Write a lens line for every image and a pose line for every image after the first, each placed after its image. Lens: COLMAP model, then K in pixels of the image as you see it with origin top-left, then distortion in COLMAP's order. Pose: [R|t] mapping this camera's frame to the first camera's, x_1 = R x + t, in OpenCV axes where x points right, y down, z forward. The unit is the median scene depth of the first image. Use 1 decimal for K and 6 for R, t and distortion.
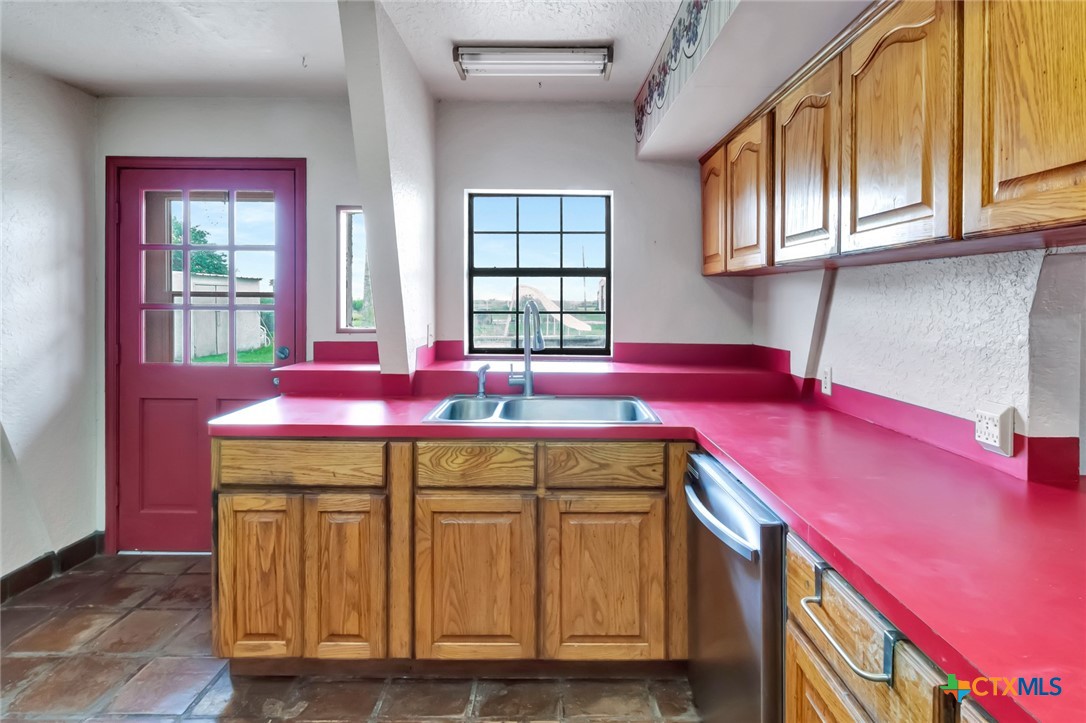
lens RADIAL K [[563.1, 0, 543.1], [0, 563.1, 306.2], [0, 0, 1]] dist [0.001294, -0.000592]
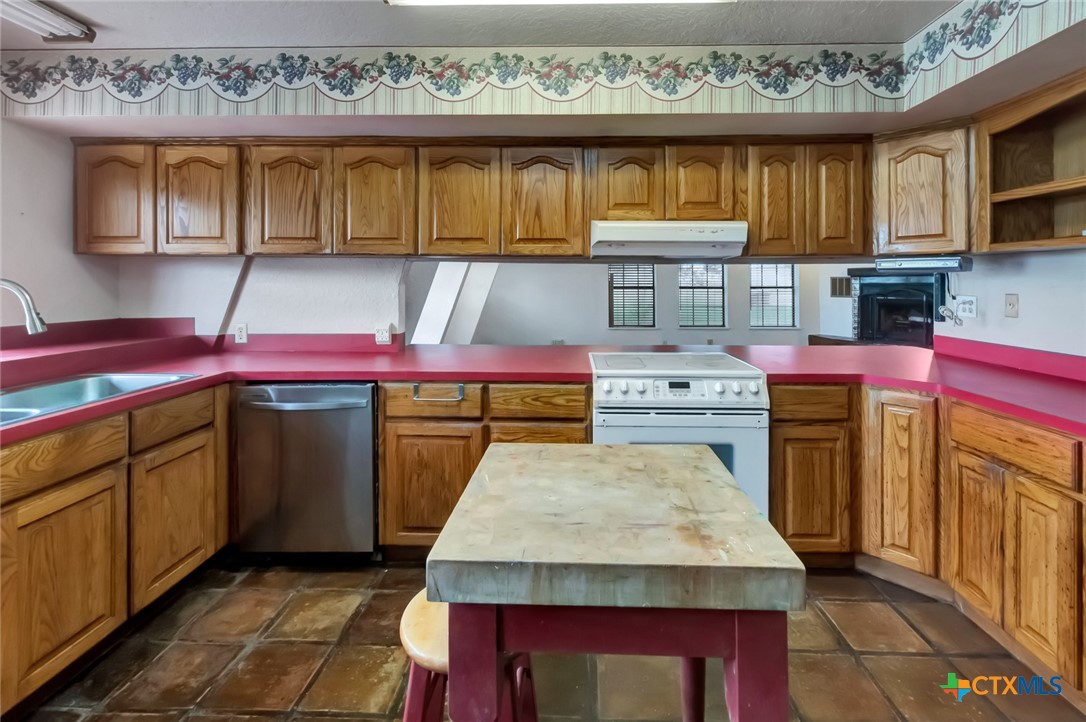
lens RADIAL K [[499.5, 0, 565.1], [0, 499.5, 286.9], [0, 0, 1]] dist [0.002078, -0.000668]
pose [[0.015709, -0.014381, 0.999773, -0.919010], [0.009800, 0.999851, 0.014228, 0.000633], [-0.999829, 0.009574, 0.015848, 0.163568]]
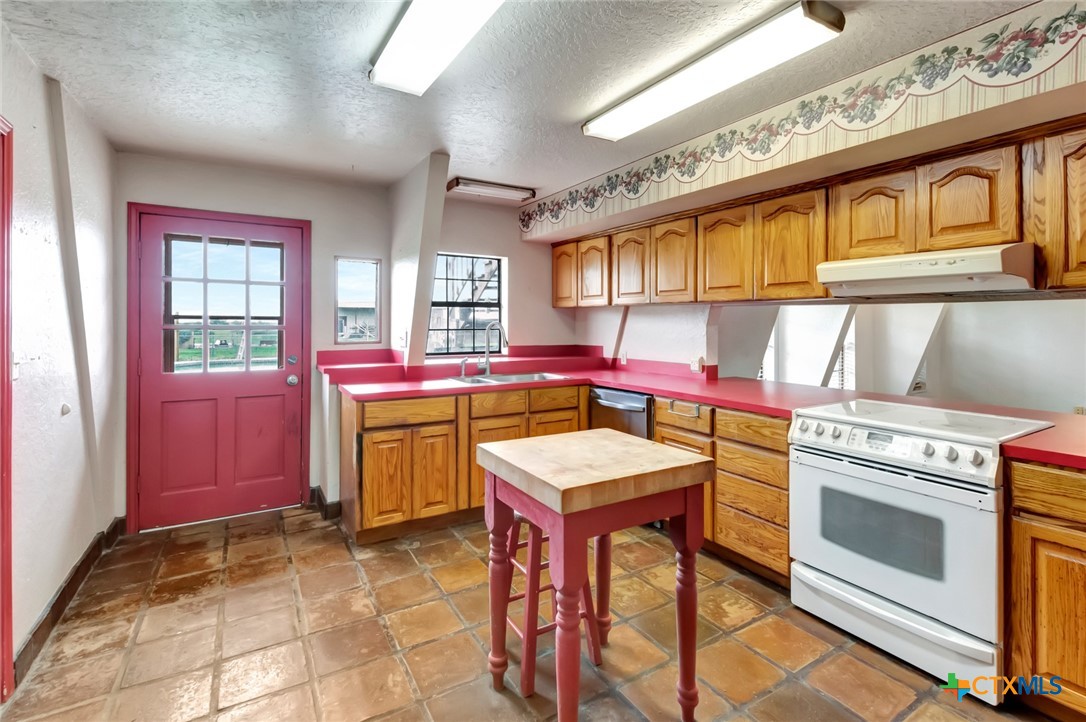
lens RADIAL K [[522.0, 0, 566.9], [0, 522.0, 328.0], [0, 0, 1]] dist [0.010367, -0.000304]
pose [[0.840219, -0.008738, 0.542177, -0.910302], [0.007881, 0.999961, 0.003904, 0.007652], [-0.542190, 0.000993, 0.840255, -0.674973]]
